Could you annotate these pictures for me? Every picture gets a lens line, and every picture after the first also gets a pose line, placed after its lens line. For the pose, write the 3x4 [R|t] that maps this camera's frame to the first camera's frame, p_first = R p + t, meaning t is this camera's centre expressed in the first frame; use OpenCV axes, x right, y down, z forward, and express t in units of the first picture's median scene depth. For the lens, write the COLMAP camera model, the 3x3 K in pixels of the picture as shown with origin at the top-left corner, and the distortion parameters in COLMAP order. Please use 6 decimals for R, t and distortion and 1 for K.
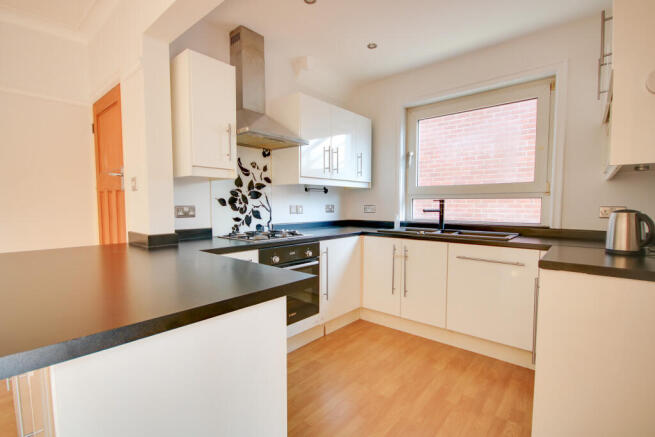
lens RADIAL K [[313.2, 0, 323.6], [0, 313.2, 223.0], [0, 0, 1]] dist [0.017178, 0.002146]
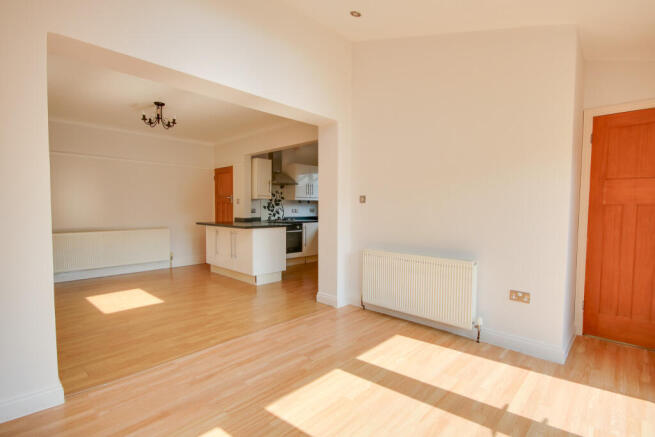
lens RADIAL K [[313.2, 0, 326.4], [0, 313.2, 221.3], [0, 0, 1]] dist [0.017178, 0.002146]
pose [[0.999429, 0.006128, -0.033214, 0.234928], [-0.006873, 0.999726, -0.022366, 0.089458], [0.033068, 0.022582, 0.999198, -1.360470]]
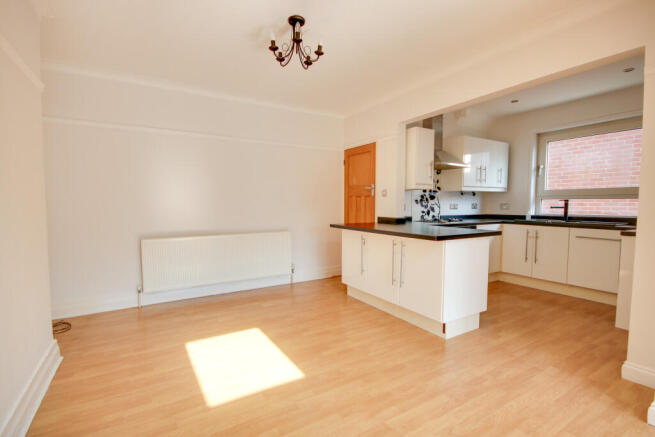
lens RADIAL K [[313.2, 0, 329.9], [0, 313.2, 224.0], [0, 0, 1]] dist [0.017178, 0.002146]
pose [[0.955197, 0.017992, -0.295424, -0.233912], [-0.017199, 0.999838, 0.005286, 0.049854], [0.295471, 0.000032, 0.955352, -0.728117]]
